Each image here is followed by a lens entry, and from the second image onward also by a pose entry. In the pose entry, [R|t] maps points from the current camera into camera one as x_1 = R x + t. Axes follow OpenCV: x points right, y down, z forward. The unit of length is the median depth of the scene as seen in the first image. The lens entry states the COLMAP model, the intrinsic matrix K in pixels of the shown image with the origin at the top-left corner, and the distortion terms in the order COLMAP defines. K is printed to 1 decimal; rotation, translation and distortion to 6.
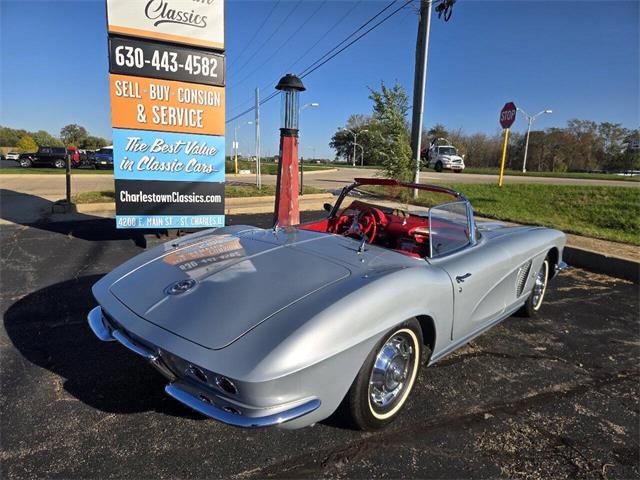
lens RADIAL K [[421.5, 0, 317.3], [0, 421.5, 242.9], [0, 0, 1]] dist [0.050506, -0.042001]
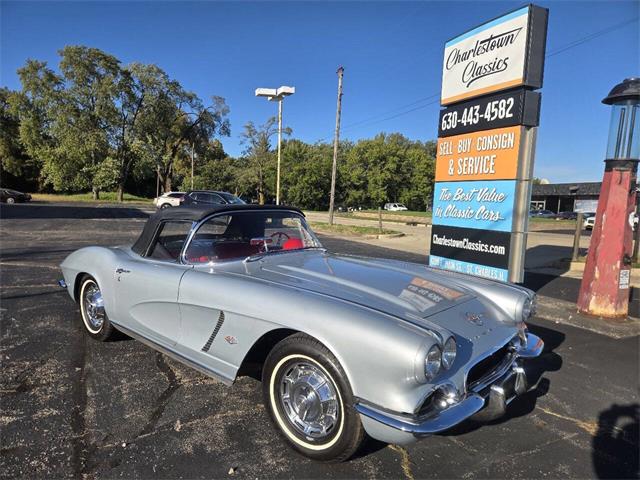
lens RADIAL K [[421.5, 0, 311.4], [0, 421.5, 243.7], [0, 0, 1]] dist [0.050506, -0.042001]
pose [[0.040744, 0.059592, -0.997391, 0.683276], [-0.224352, 0.973276, 0.048987, -0.078186], [0.973656, 0.221771, 0.053025, 0.613818]]
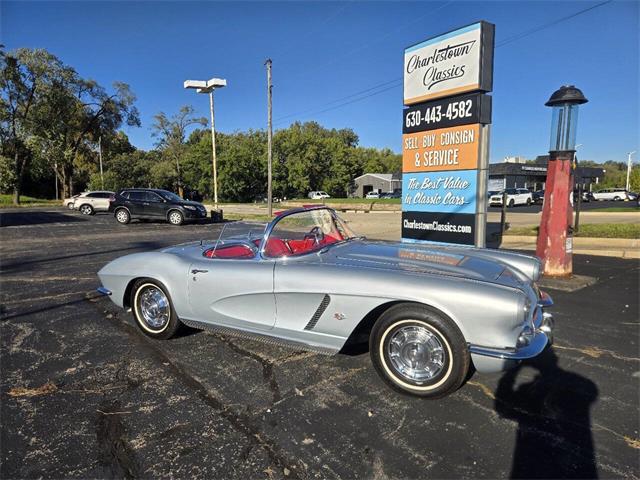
lens RADIAL K [[421.5, 0, 319.2], [0, 421.5, 243.8], [0, 0, 1]] dist [0.050506, -0.042001]
pose [[0.241883, 0.072609, -0.967585, 0.747771], [-0.160562, 0.986444, 0.033886, -0.049658], [0.956929, 0.147161, 0.250262, 0.426948]]
